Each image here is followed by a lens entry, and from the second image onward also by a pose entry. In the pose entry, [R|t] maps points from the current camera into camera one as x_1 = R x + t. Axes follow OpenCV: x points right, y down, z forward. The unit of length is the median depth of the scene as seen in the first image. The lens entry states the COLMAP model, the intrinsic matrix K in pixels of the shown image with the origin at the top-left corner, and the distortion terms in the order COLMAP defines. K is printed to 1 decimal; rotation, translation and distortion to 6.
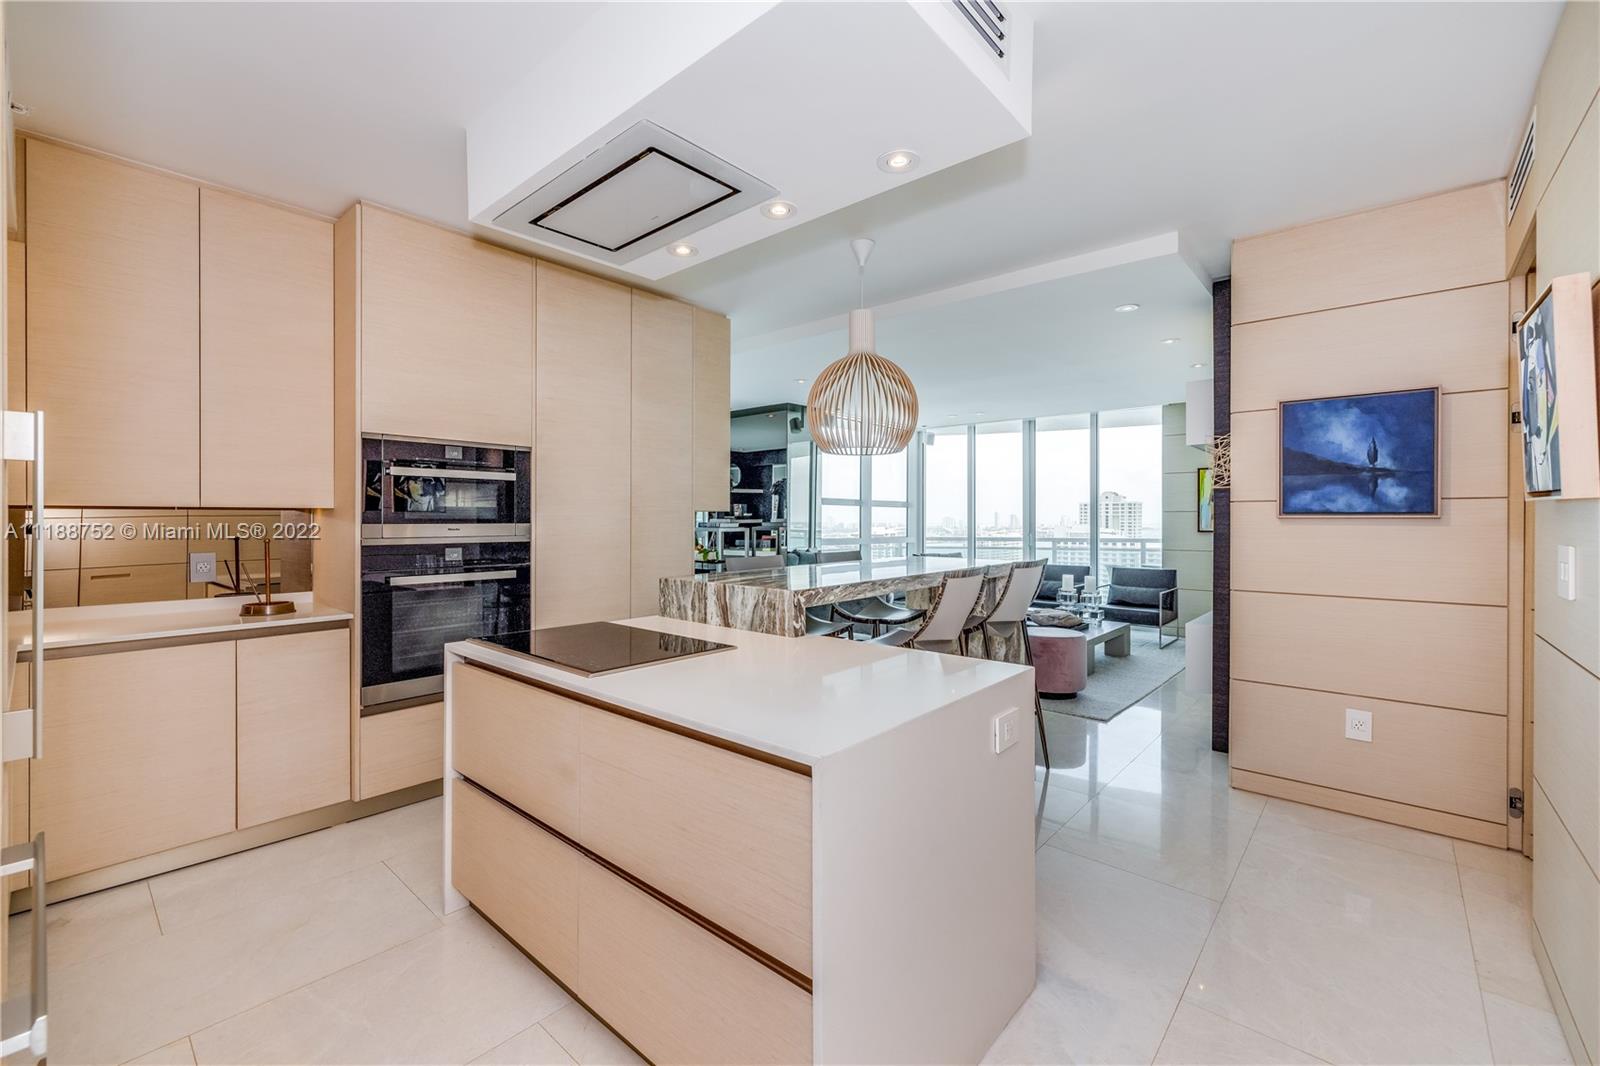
lens RADIAL K [[673.5, 0, 782.6], [0, 673.5, 530.4], [0, 0, 1]] dist [-0.002756, -0.000220]
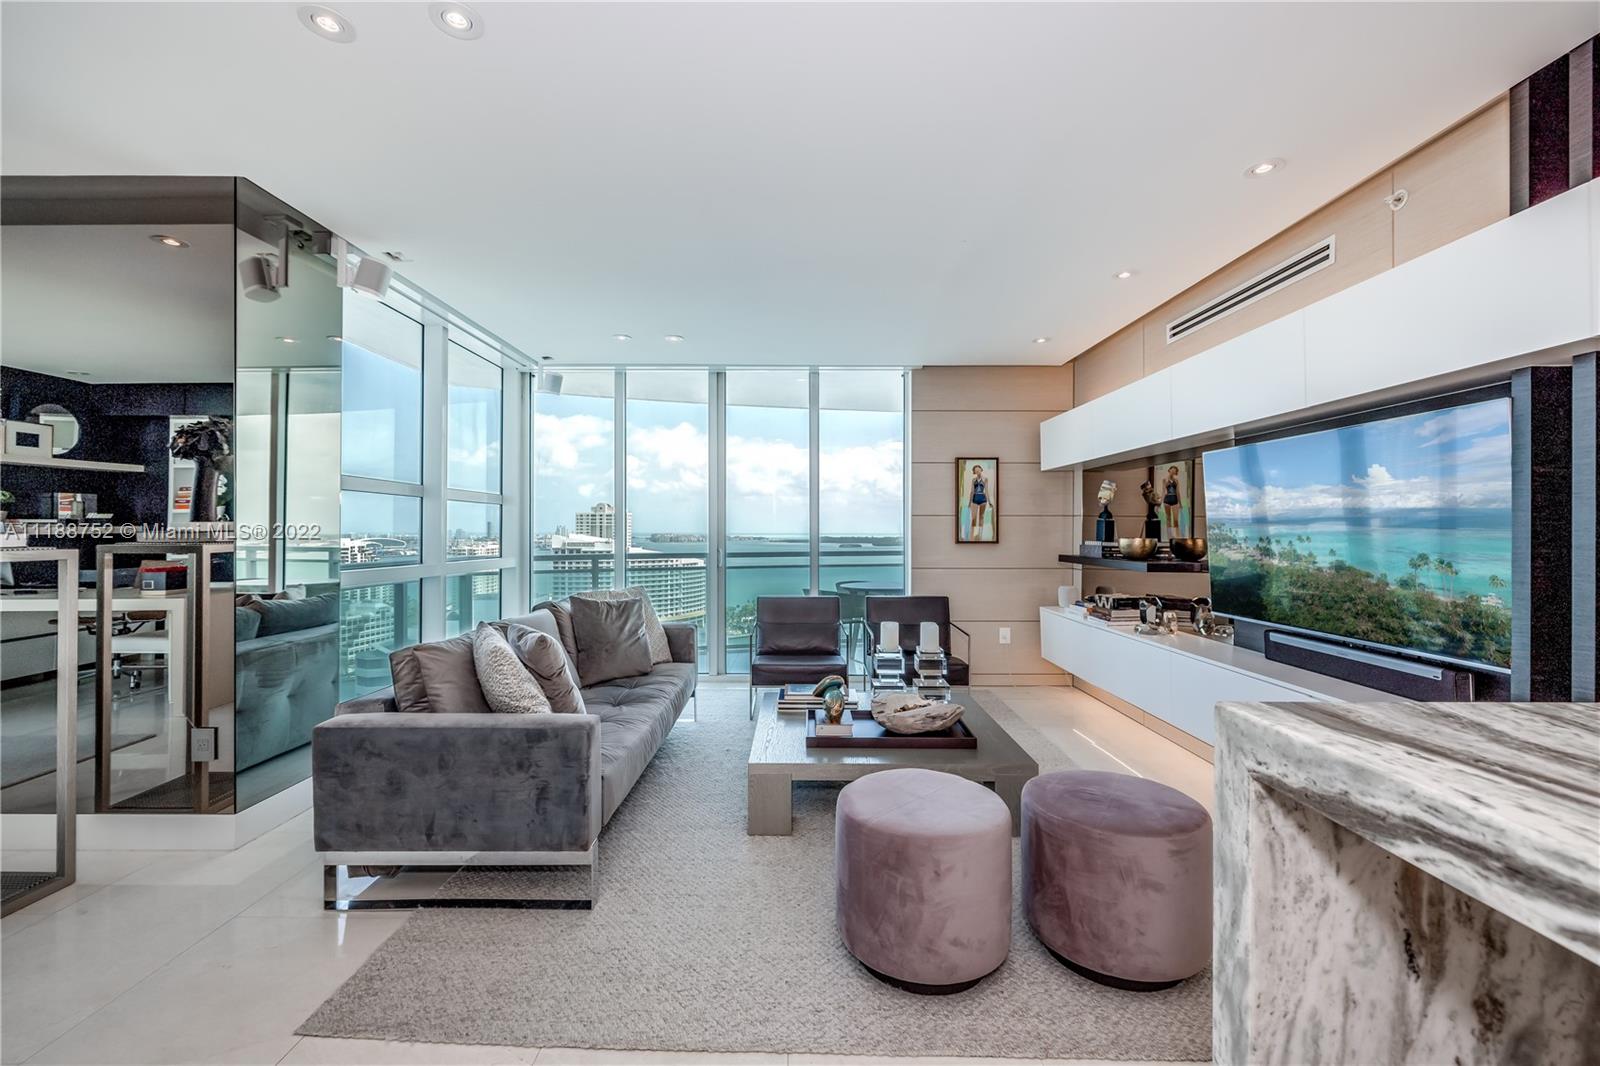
lens RADIAL K [[673.5, 0, 802.1], [0, 673.5, 527.9], [0, 0, 1]] dist [-0.002756, -0.000220]
pose [[0.736773, 0.000749, 0.676140, -0.013688], [0.011109, 0.999851, -0.013212, -0.006865], [-0.676049, 0.017245, 0.736655, 0.640992]]
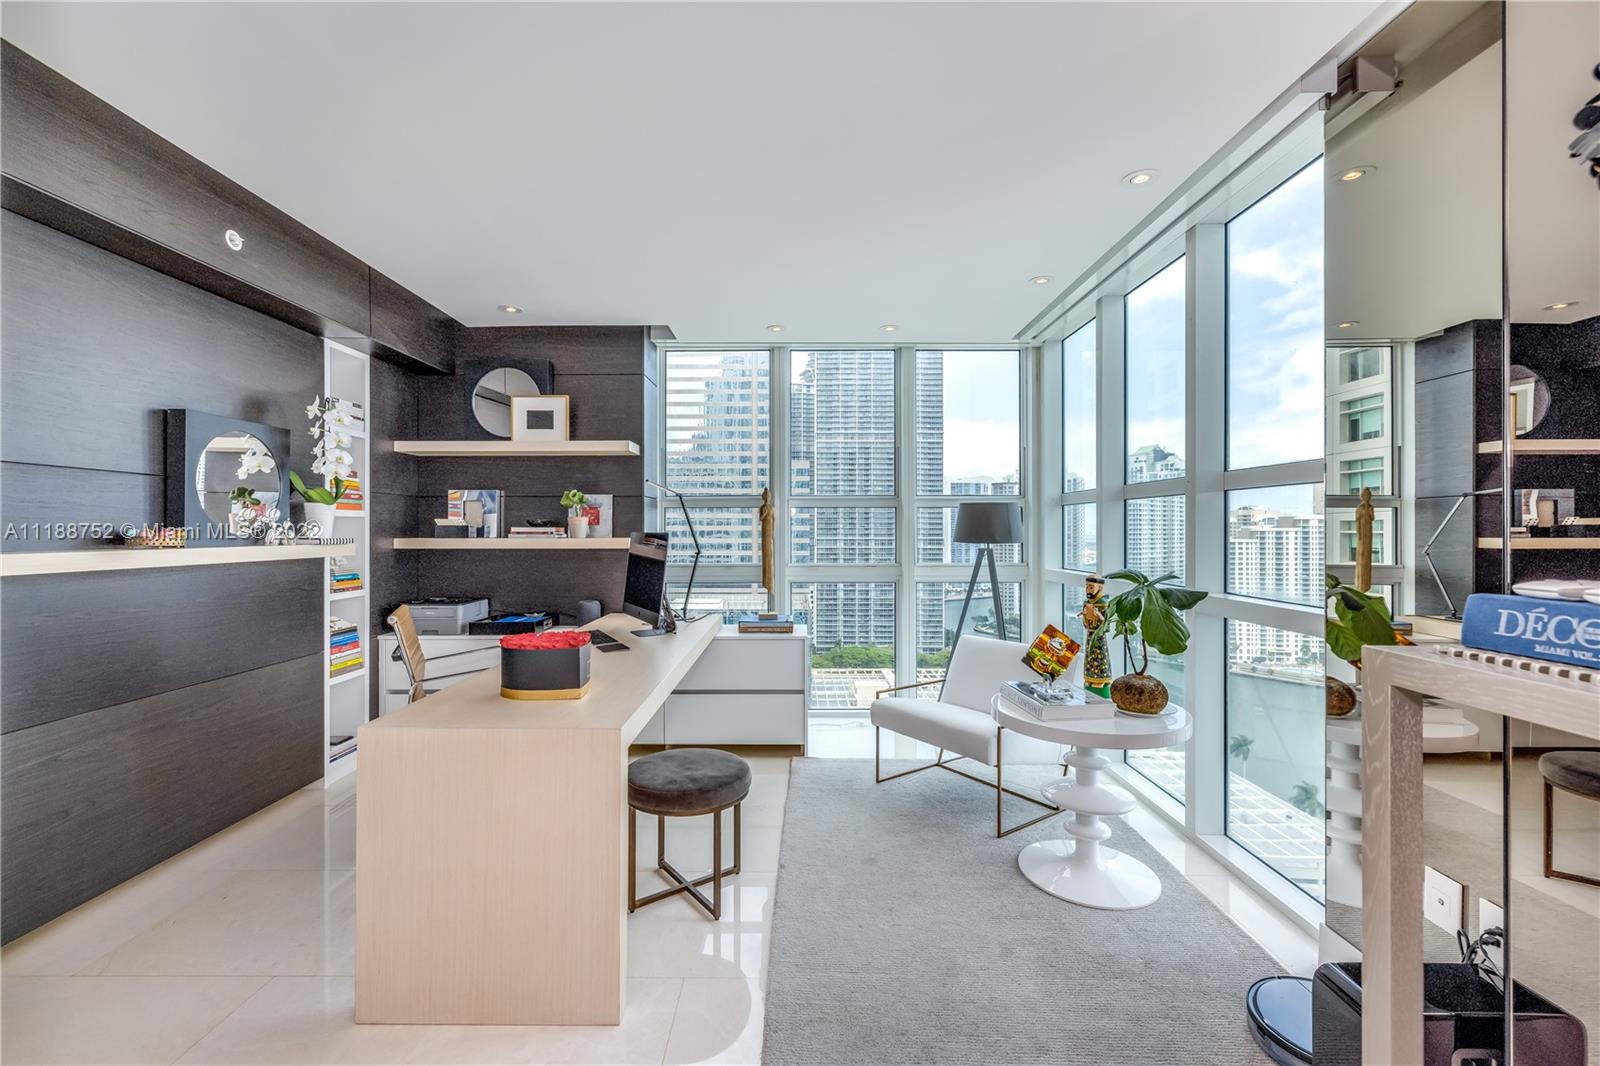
lens RADIAL K [[673.5, 0, 802.8], [0, 673.5, 524.5], [0, 0, 1]] dist [-0.002756, -0.000220]
pose [[0.674450, -0.007352, -0.738284, -0.132214], [-0.011049, 0.999738, -0.020050, -0.020994], [0.738238, 0.021680, 0.674192, 1.025021]]
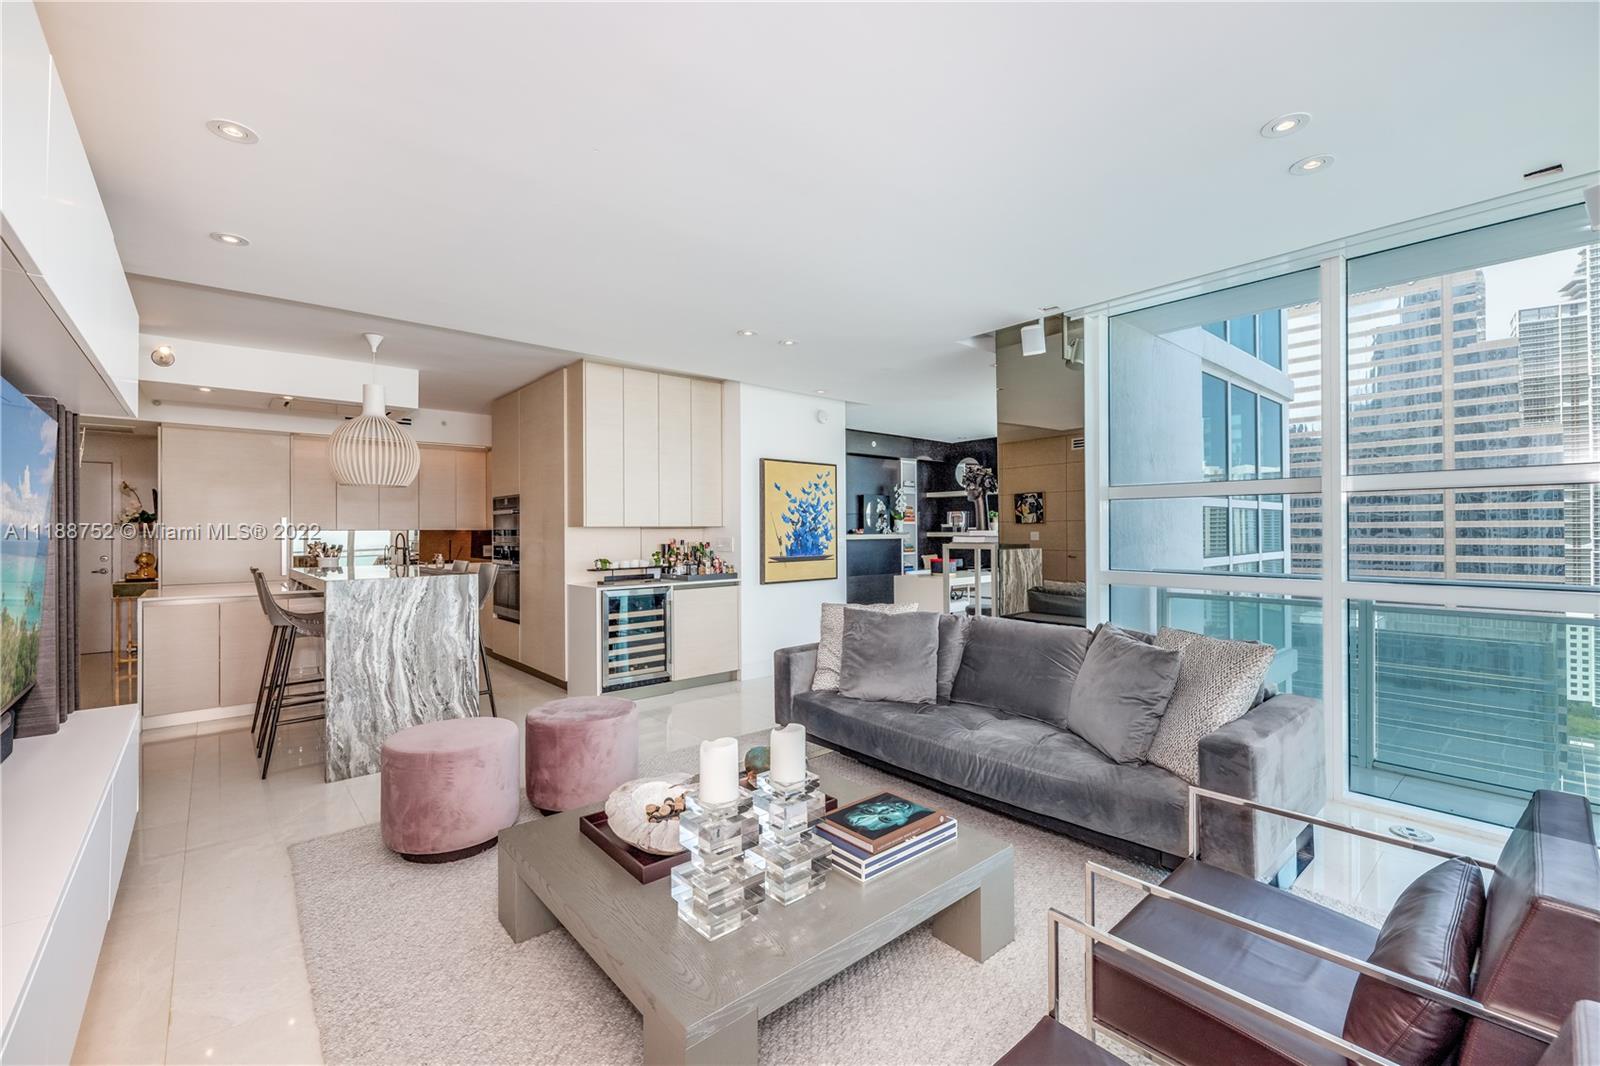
lens RADIAL K [[673.5, 0, 795.3], [0, 673.5, 532.7], [0, 0, 1]] dist [-0.002756, -0.000220]
pose [[-0.119990, 0.001840, -0.992773, 0.718784], [-0.009549, 0.999950, 0.003007, -0.017620], [0.992729, 0.009841, -0.119967, 1.050778]]
